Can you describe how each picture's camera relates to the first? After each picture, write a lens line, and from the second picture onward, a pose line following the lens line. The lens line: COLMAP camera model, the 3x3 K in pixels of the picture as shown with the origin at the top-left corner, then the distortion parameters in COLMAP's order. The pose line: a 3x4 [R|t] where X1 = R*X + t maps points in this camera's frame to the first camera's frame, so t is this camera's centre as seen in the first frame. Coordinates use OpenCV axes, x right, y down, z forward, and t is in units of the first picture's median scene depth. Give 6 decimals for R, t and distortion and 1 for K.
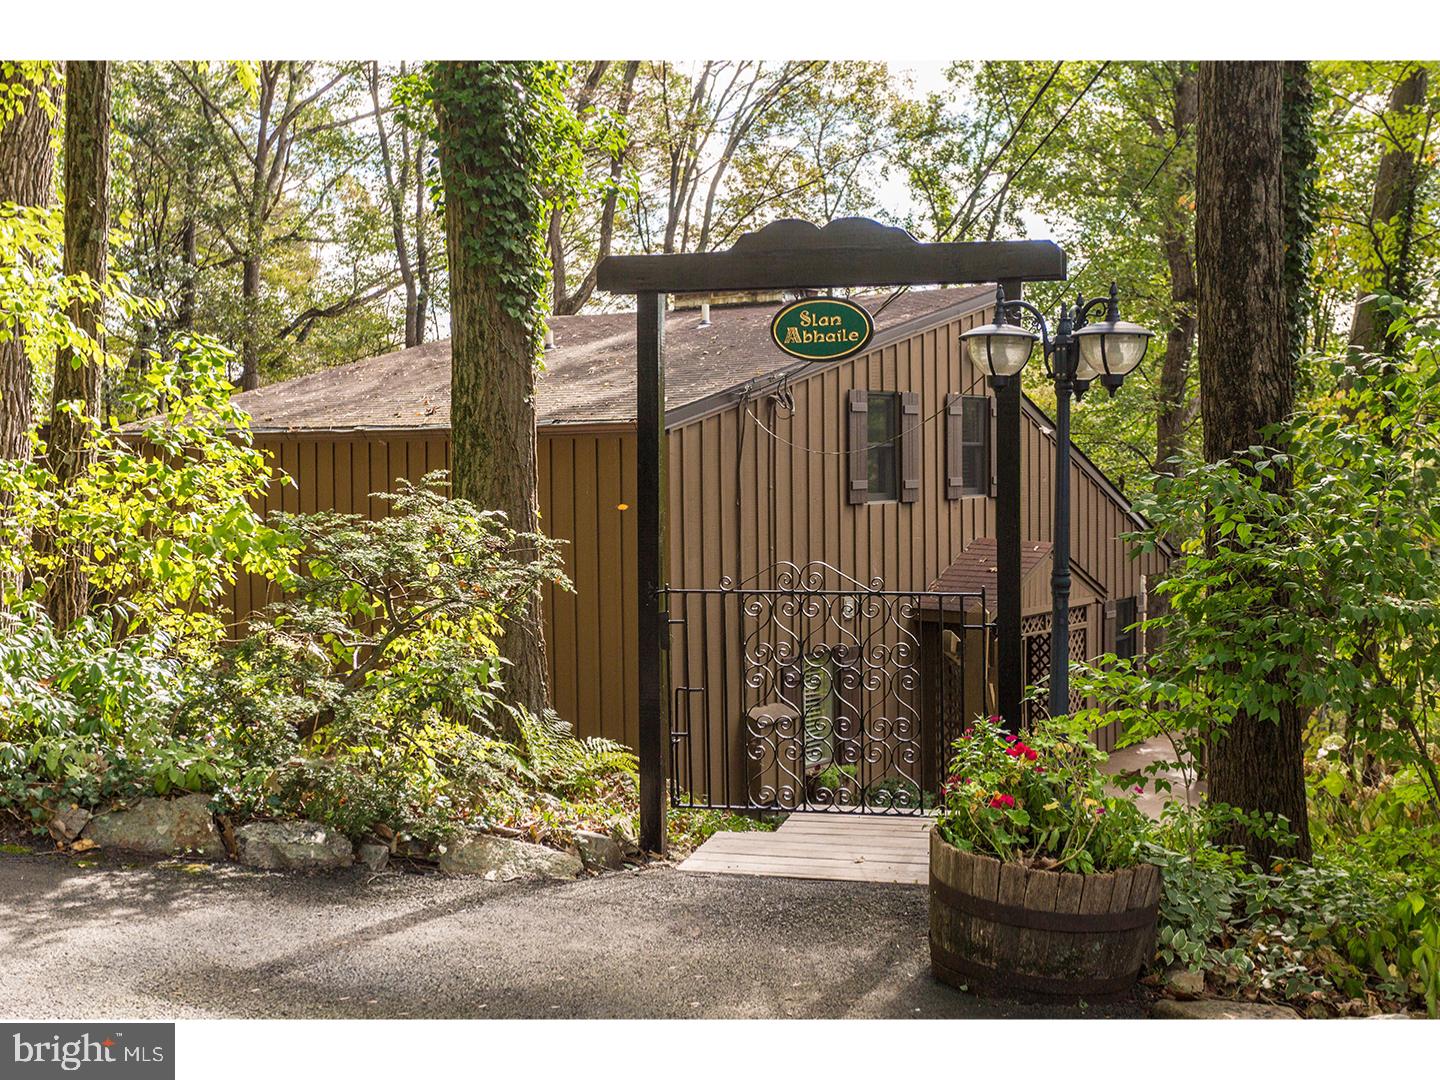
lens RADIAL K [[1617.8, 0, 719.4], [0, 1617.8, 543.3], [0, 0, 1]] dist [0.025105, 0.000000]
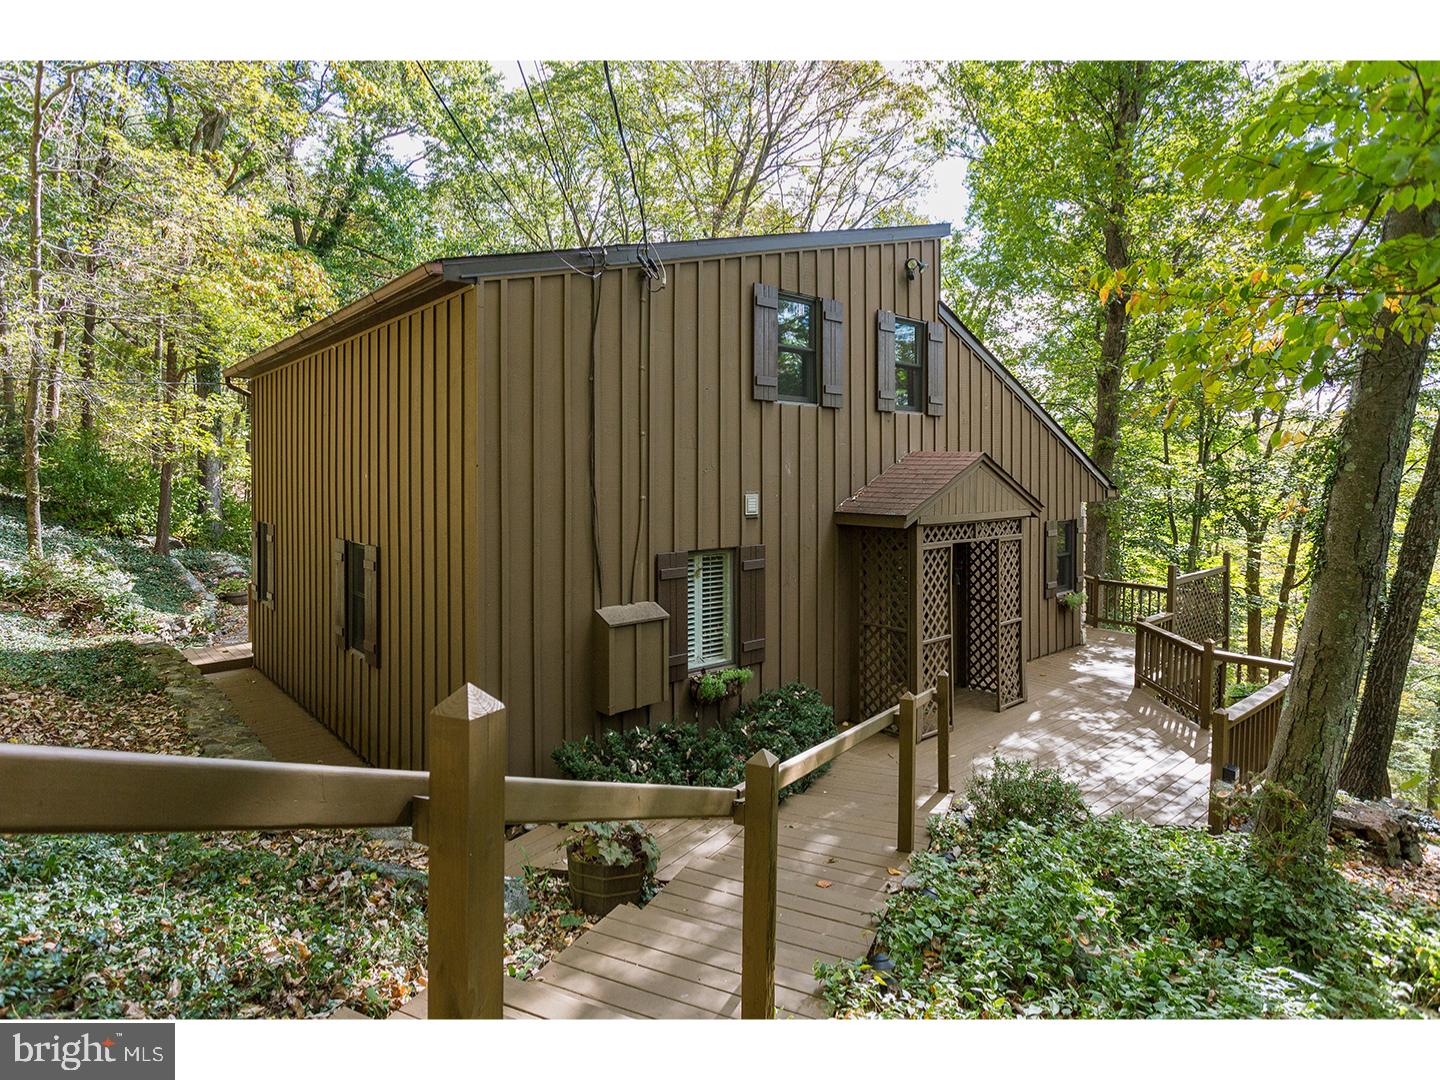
lens RADIAL K [[808.7, 0, 722.4], [0, 808.7, 531.4], [0, 0, 1]] dist [-0.007136, -0.000244]
pose [[0.984102, 0.006501, -0.177483, 0.135641], [-0.005575, 0.999968, 0.005713, 0.047369], [0.177514, -0.004632, 0.984107, 0.475354]]
